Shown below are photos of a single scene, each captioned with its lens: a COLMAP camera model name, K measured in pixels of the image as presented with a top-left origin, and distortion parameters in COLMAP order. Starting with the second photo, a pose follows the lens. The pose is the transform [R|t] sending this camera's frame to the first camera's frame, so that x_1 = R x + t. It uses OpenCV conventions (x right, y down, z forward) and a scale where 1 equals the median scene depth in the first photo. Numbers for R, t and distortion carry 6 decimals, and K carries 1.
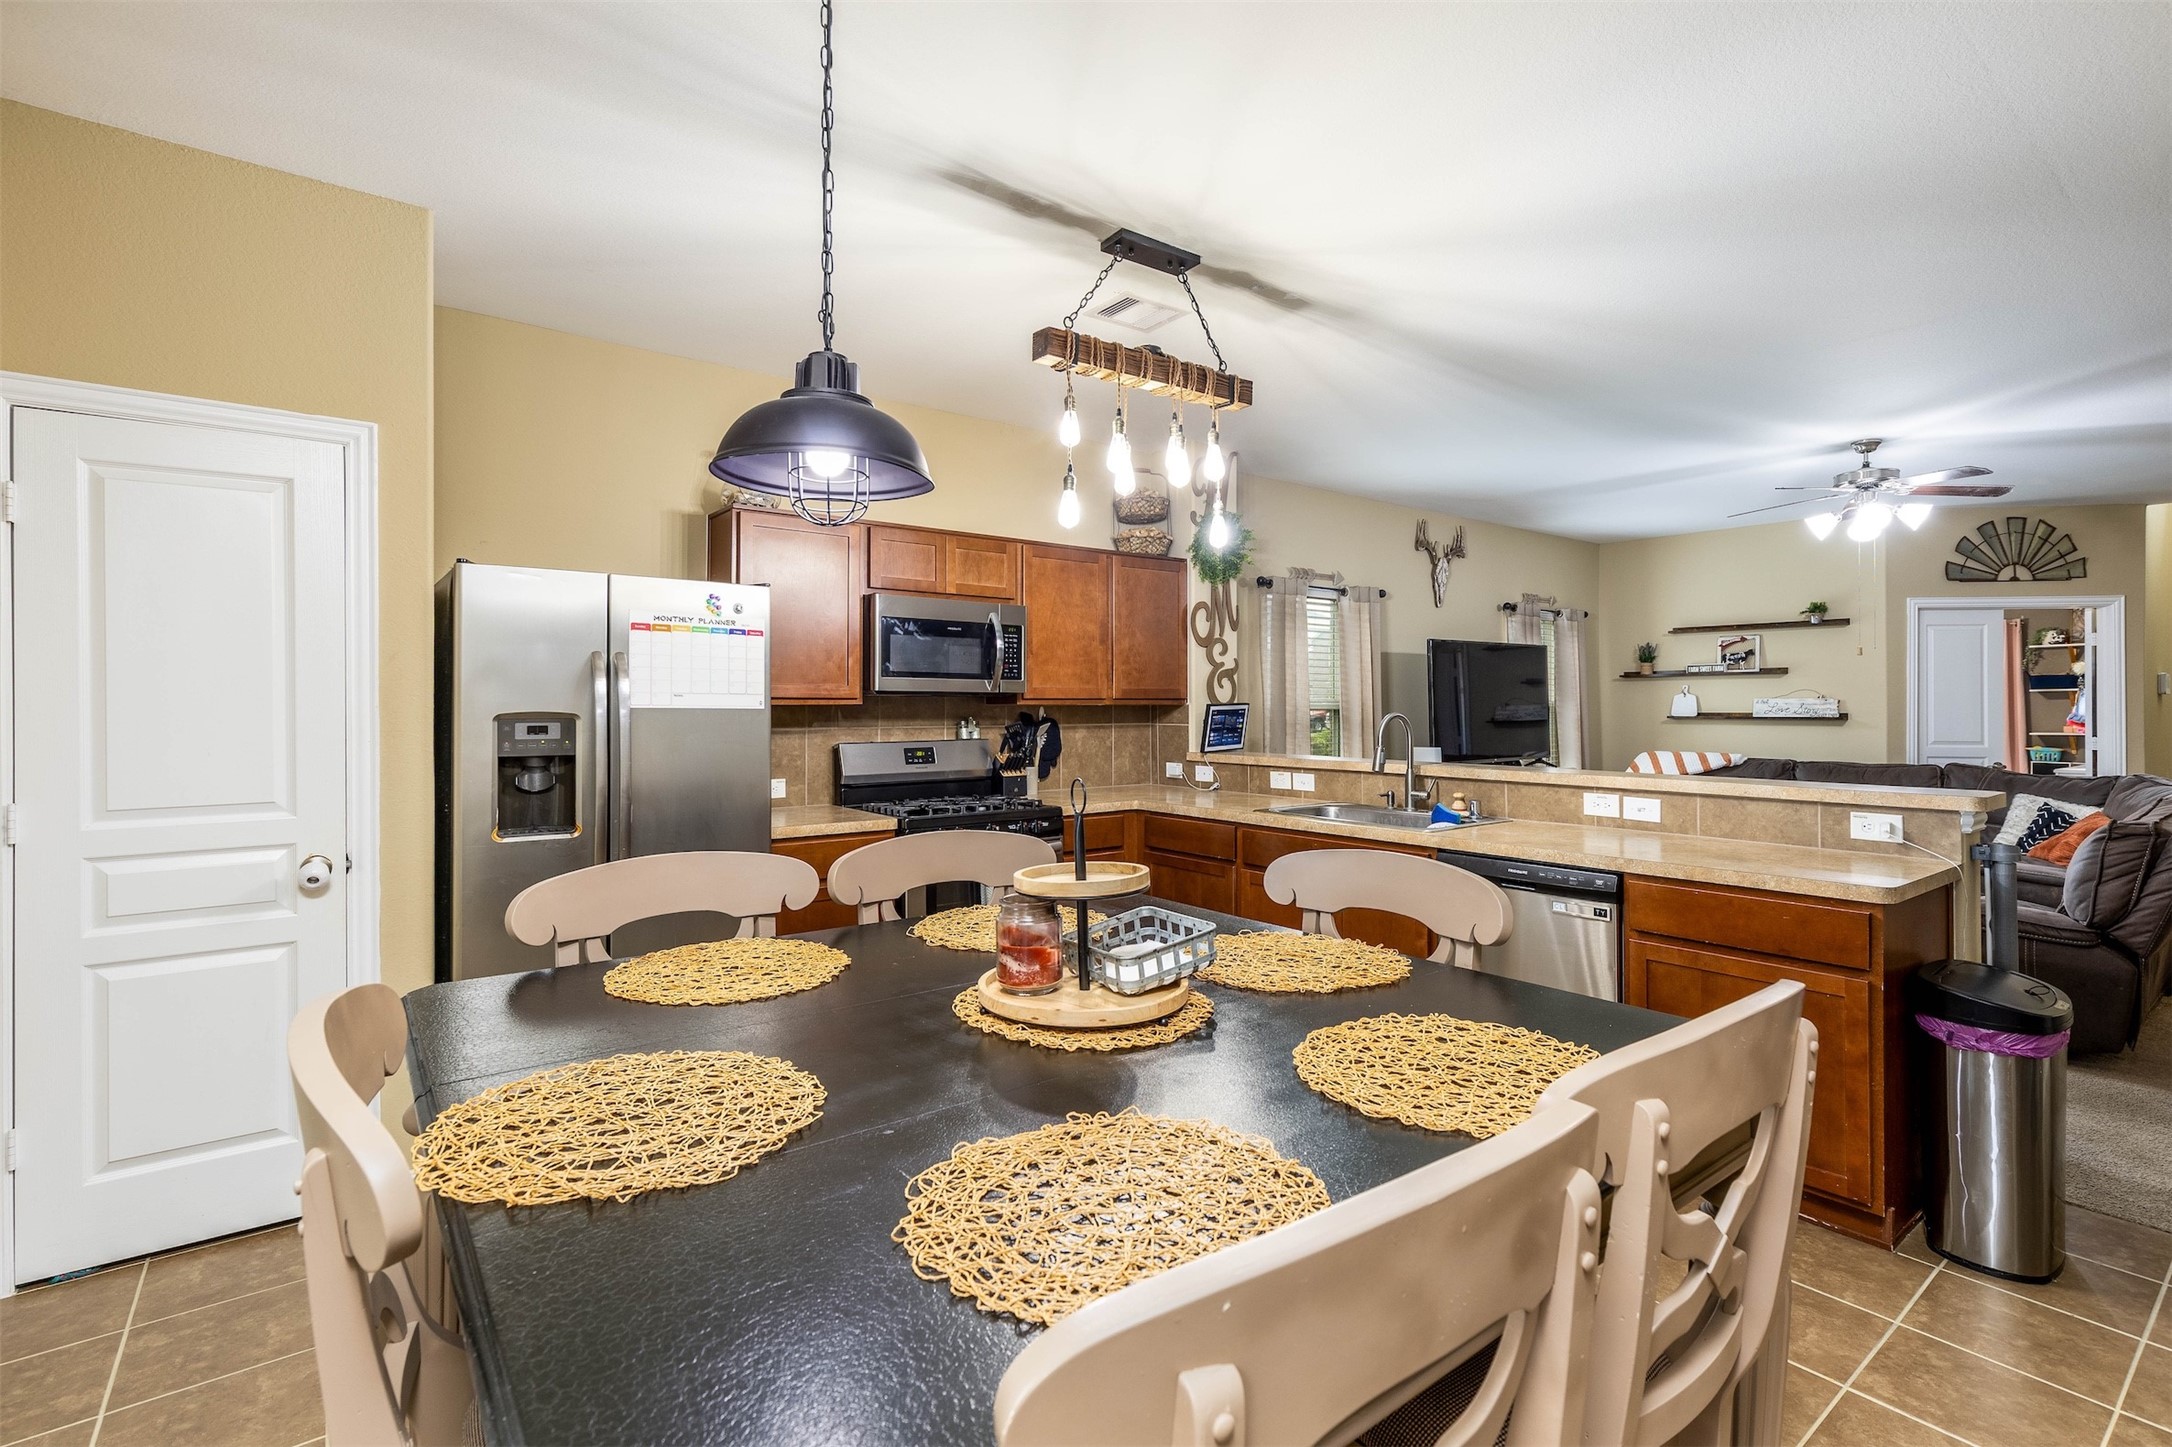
lens RADIAL K [[990.5, 0, 1093.1], [0, 990.5, 690.7], [0, 0, 1]] dist [0.005667, 0.000322]
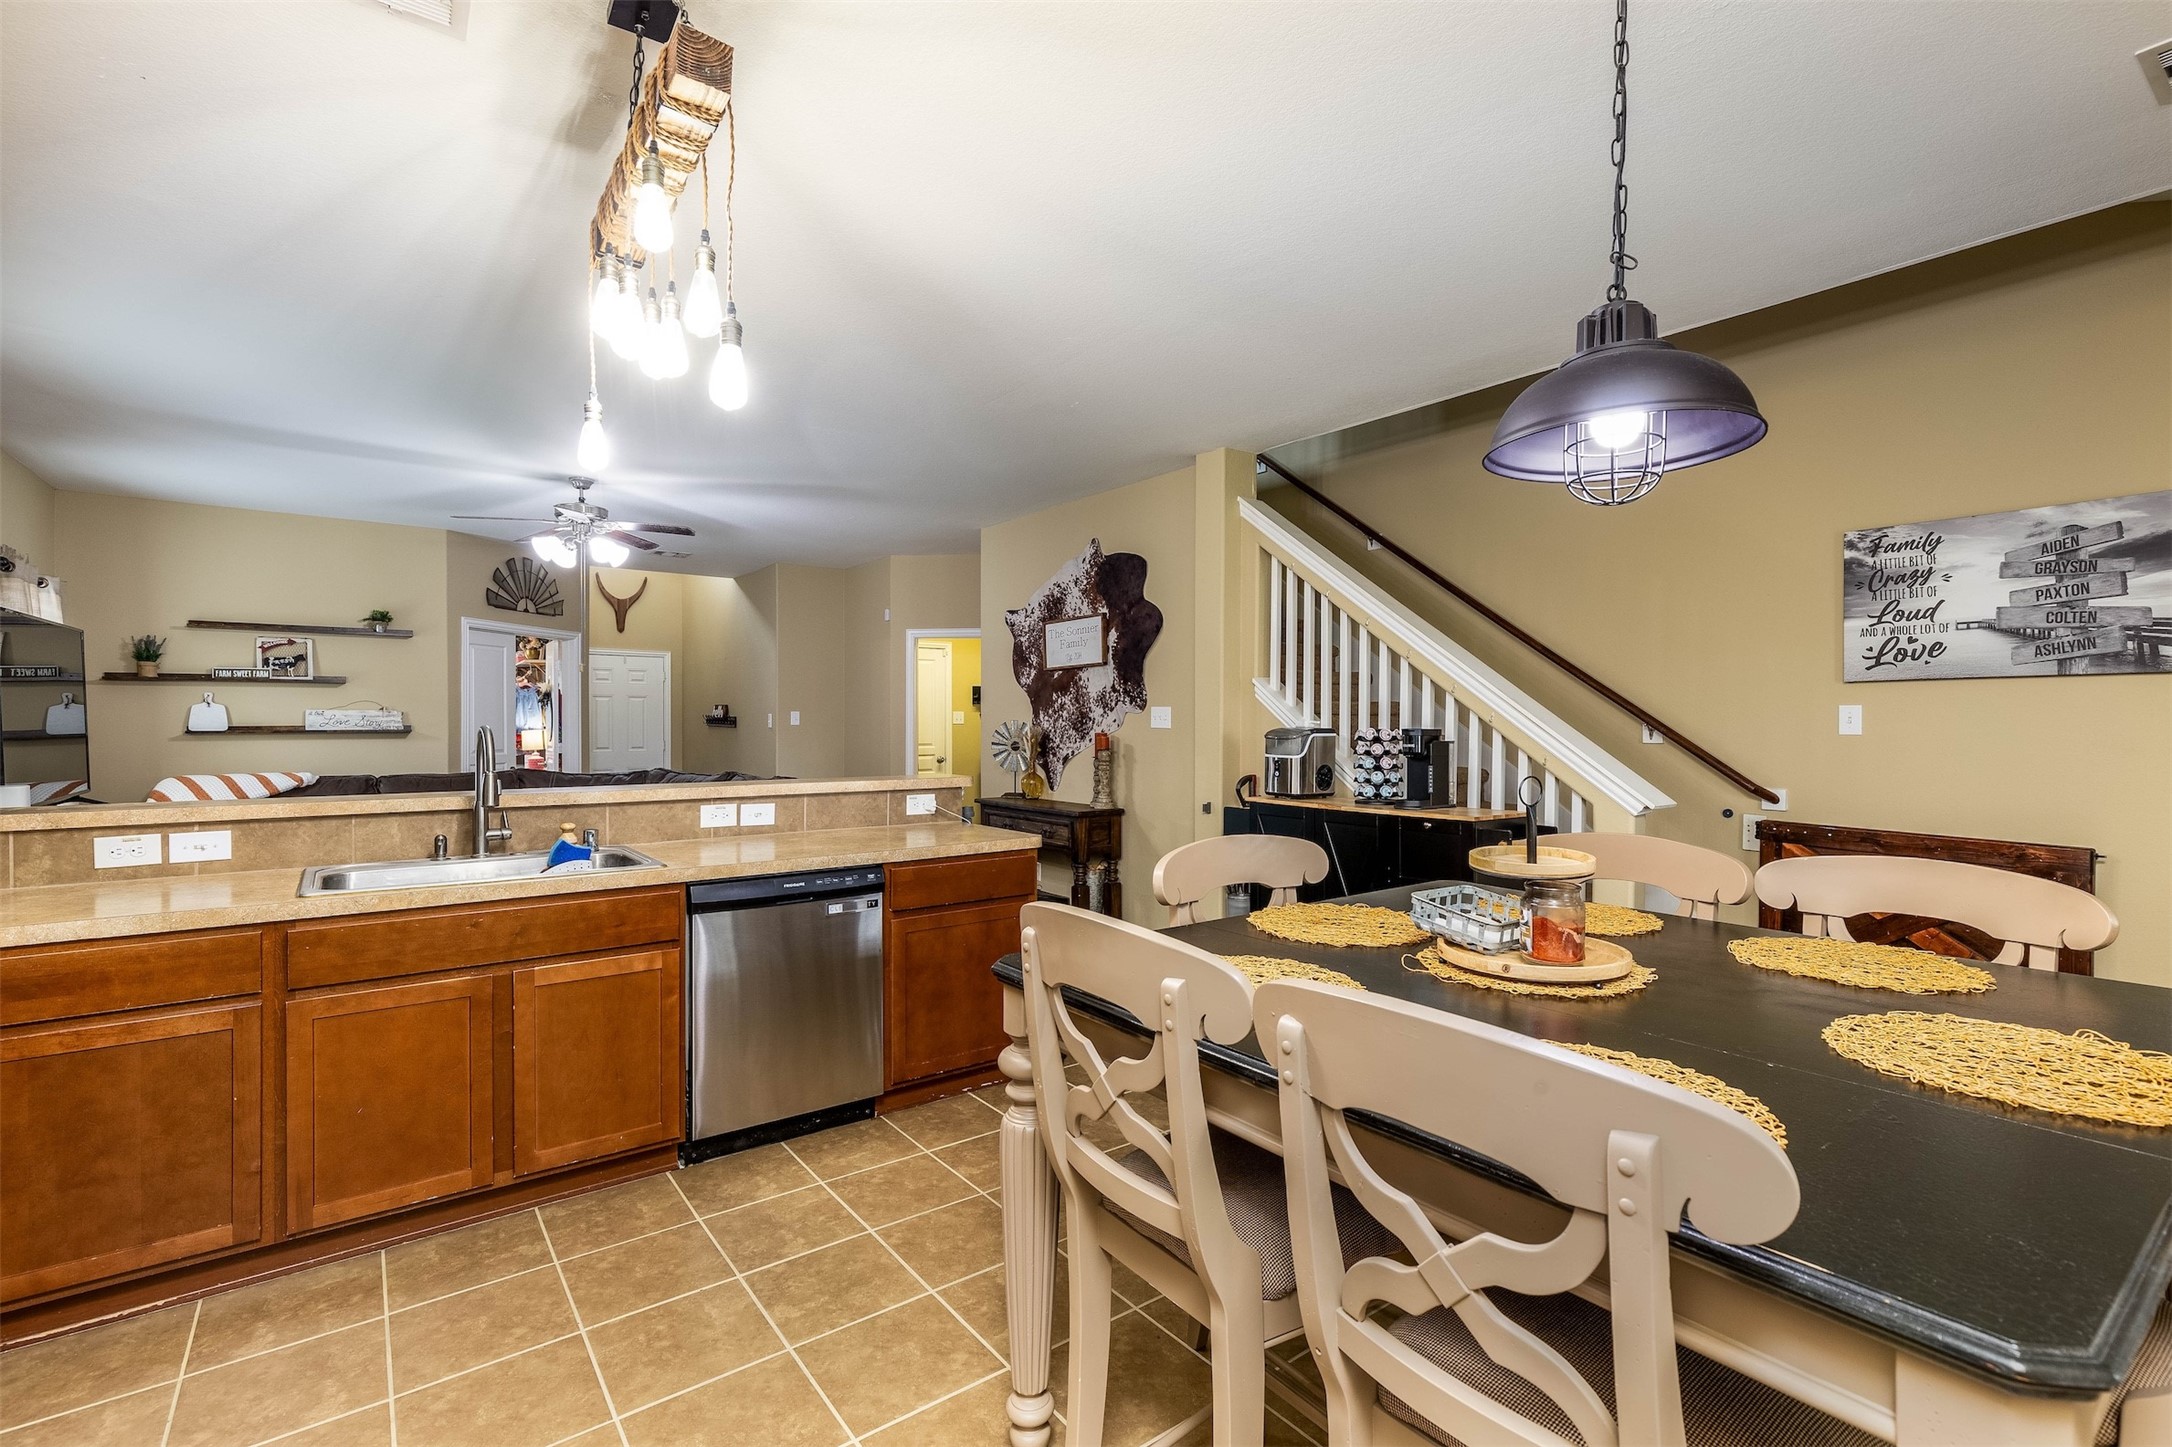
lens RADIAL K [[990.5, 0, 1094.1], [0, 990.5, 735.2], [0, 0, 1]] dist [0.005667, 0.000322]
pose [[0.009791, -0.016451, 0.999817, -0.231311], [-0.015060, 0.999749, 0.016598, 0.005541], [-0.999839, -0.015220, 0.009540, 0.292770]]
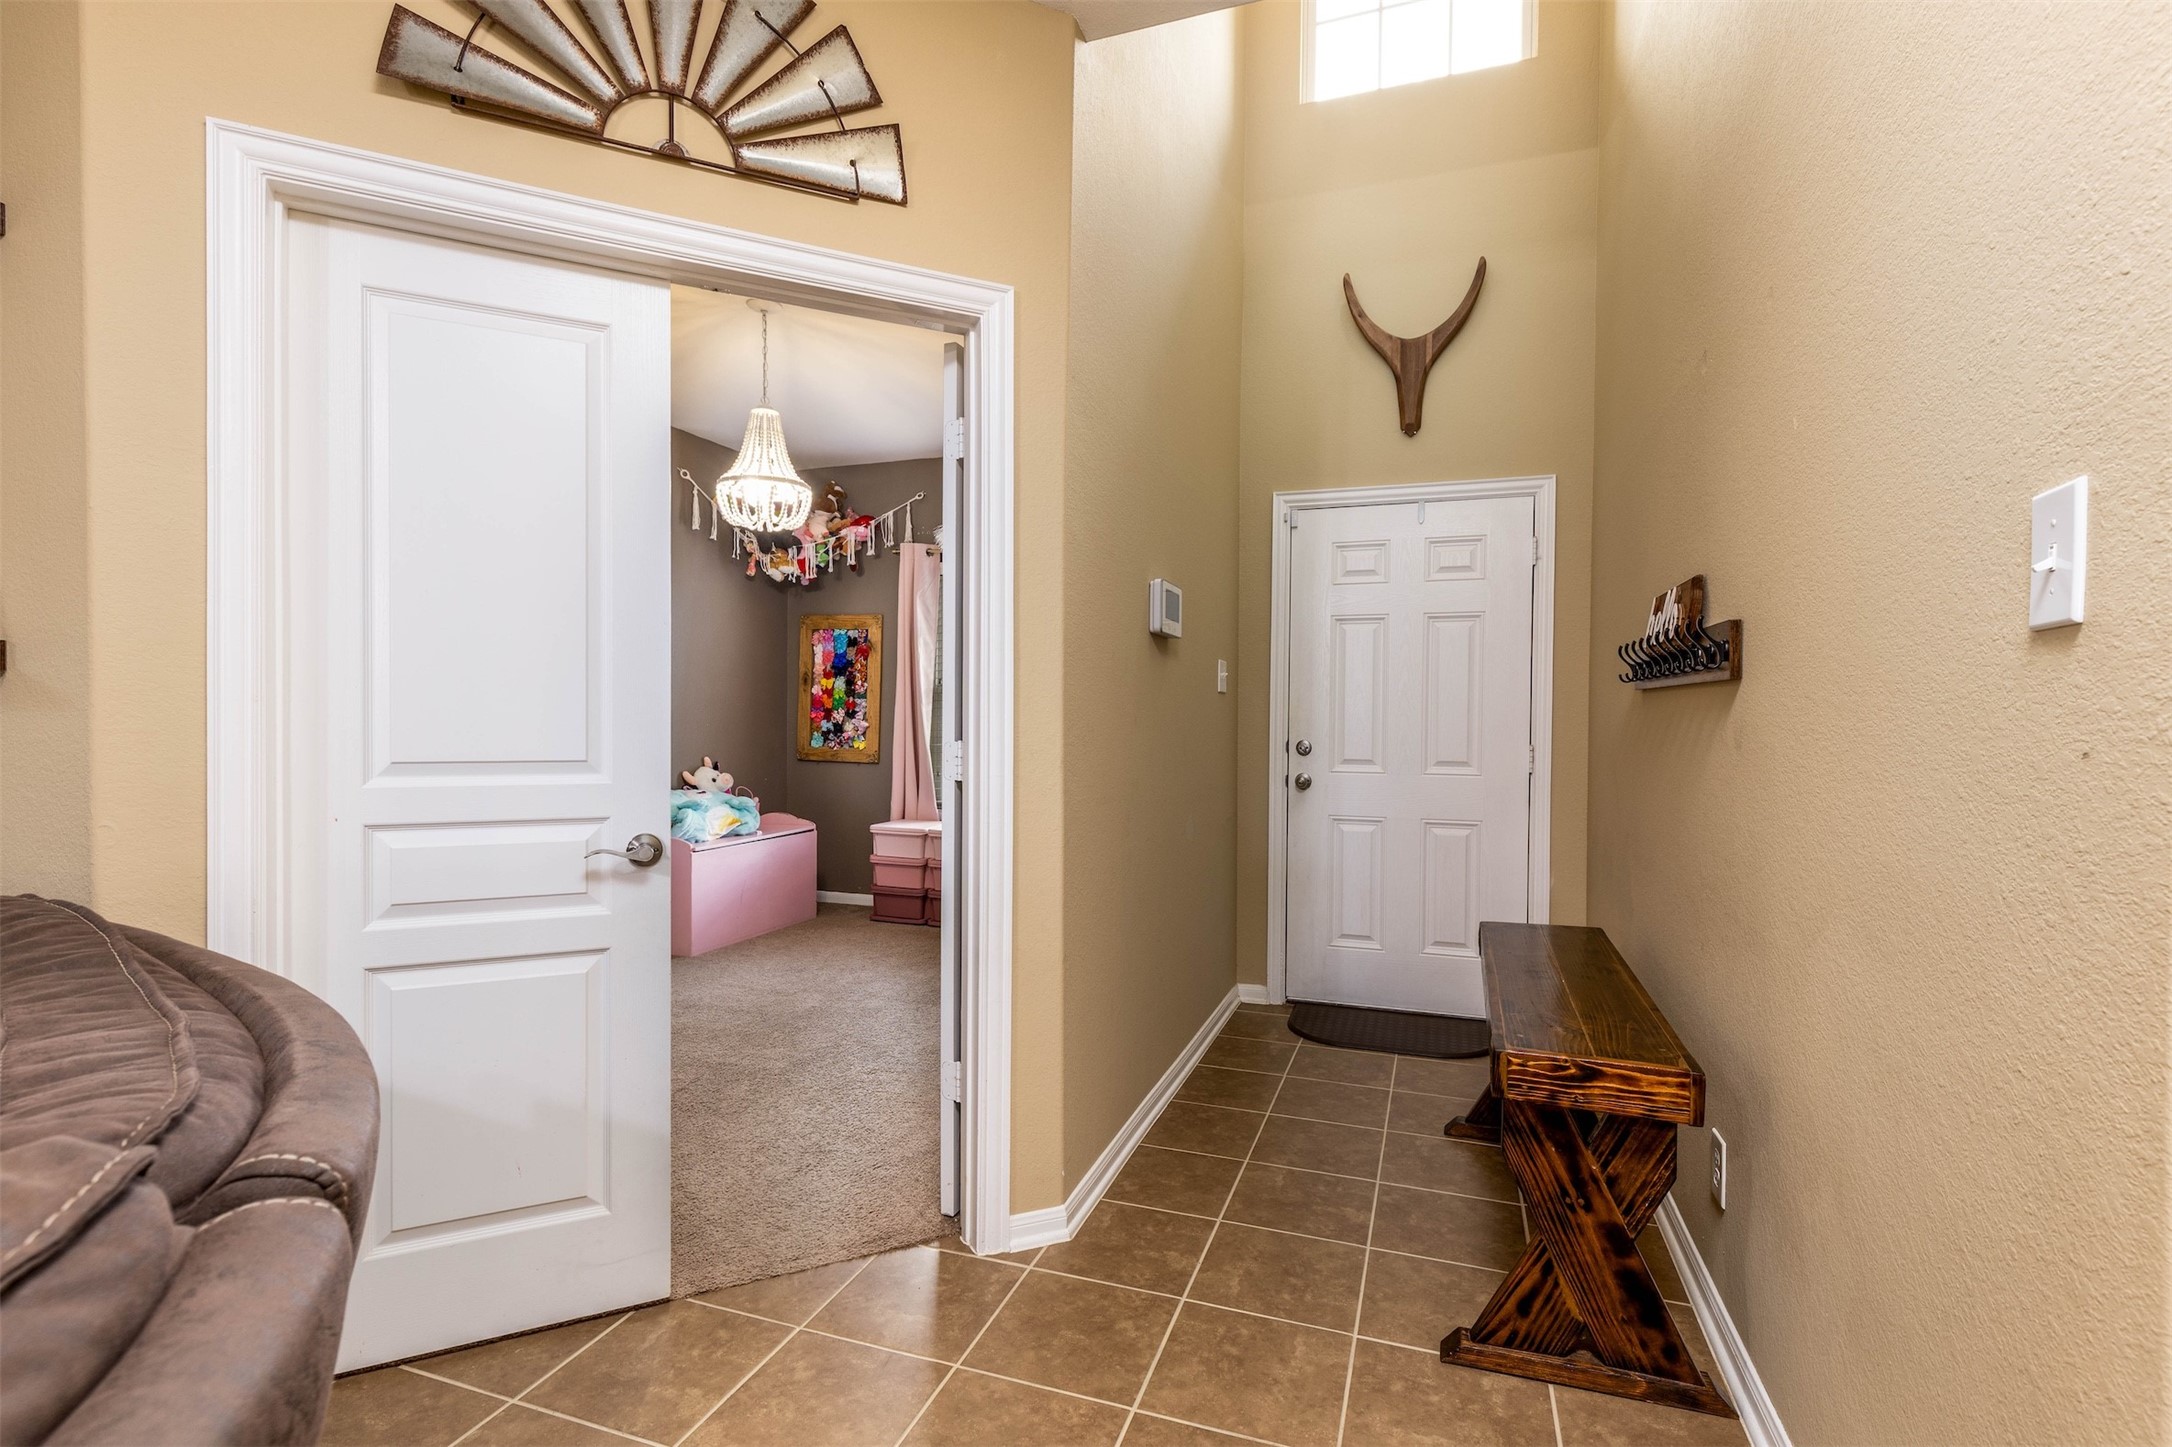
lens RADIAL K [[990.5, 0, 1094.1], [0, 990.5, 735.9], [0, 0, 1]] dist [0.005667, 0.000322]
pose [[0.837491, -0.005470, 0.546423, 0.817401], [-0.011762, 0.999538, 0.028034, 0.033683], [-0.546324, -0.029905, 0.837040, 0.663461]]
